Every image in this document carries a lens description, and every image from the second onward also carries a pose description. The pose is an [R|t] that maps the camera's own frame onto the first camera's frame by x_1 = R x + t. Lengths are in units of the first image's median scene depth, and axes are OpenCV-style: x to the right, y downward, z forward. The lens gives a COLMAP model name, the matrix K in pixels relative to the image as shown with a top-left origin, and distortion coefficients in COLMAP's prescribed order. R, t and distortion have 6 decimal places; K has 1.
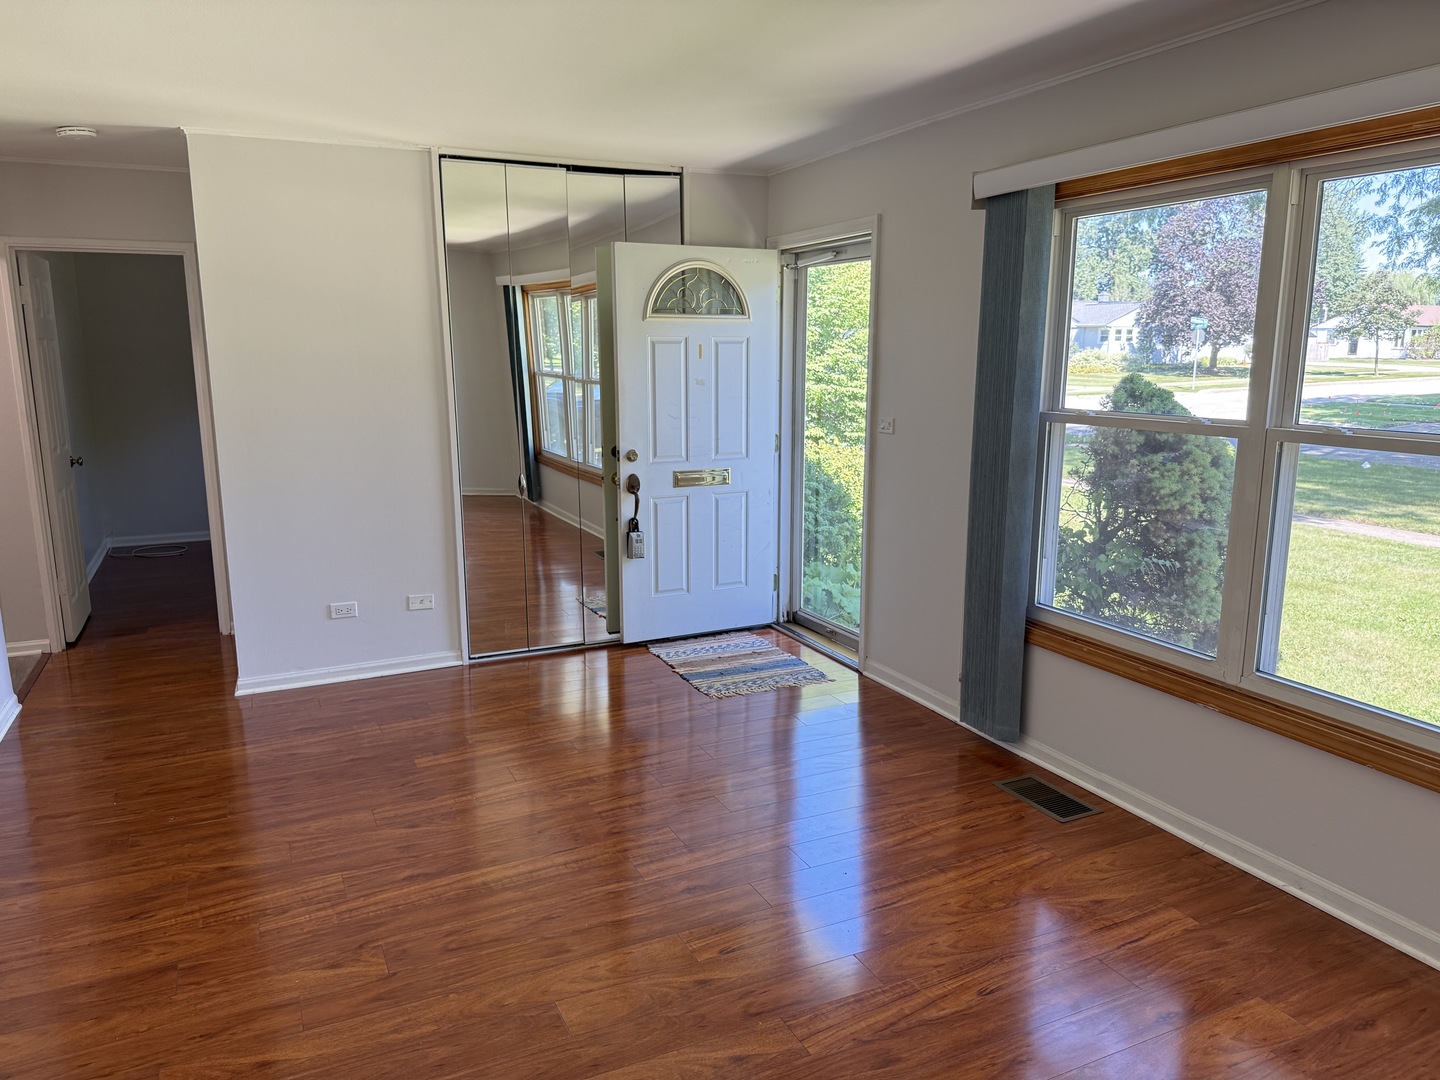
lens RADIAL K [[1019.9, 0, 678.7], [0, 1019.9, 556.7], [0, 0, 1]] dist [0.069012, -0.032325]
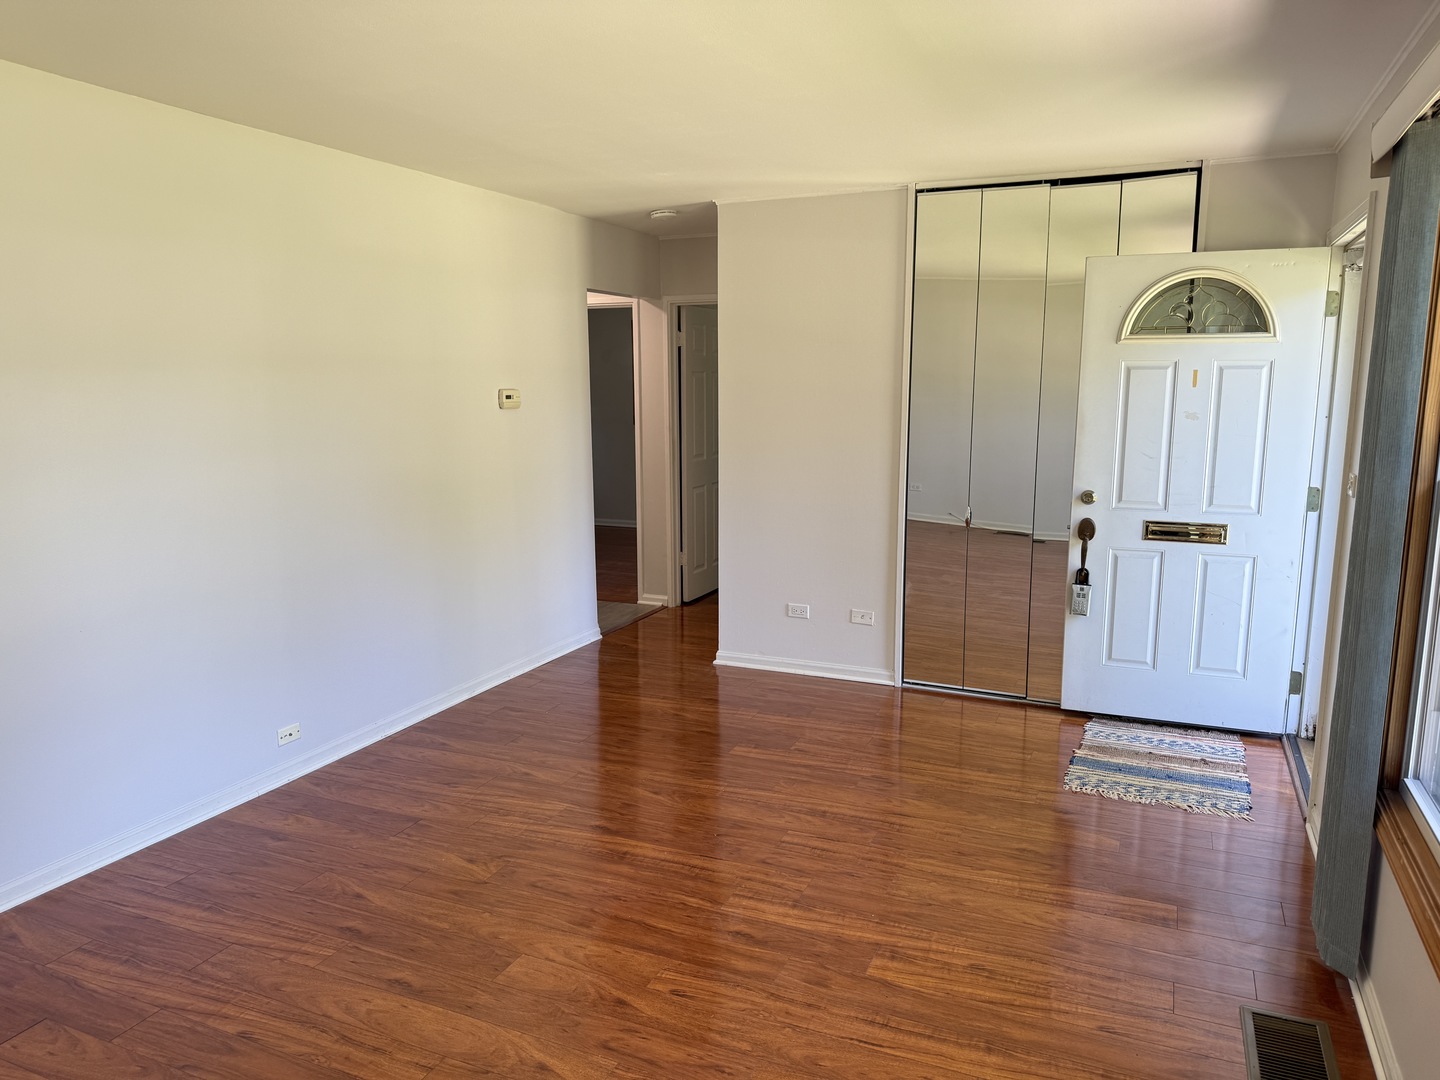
lens RADIAL K [[1019.9, 0, 713.1], [0, 1019.9, 532.5], [0, 0, 1]] dist [0.069012, -0.032325]
pose [[0.665222, 0.121054, -0.736767, 0.396966], [-0.153970, 0.987801, 0.023281, -0.040337], [0.730597, 0.097953, 0.675746, 0.174181]]
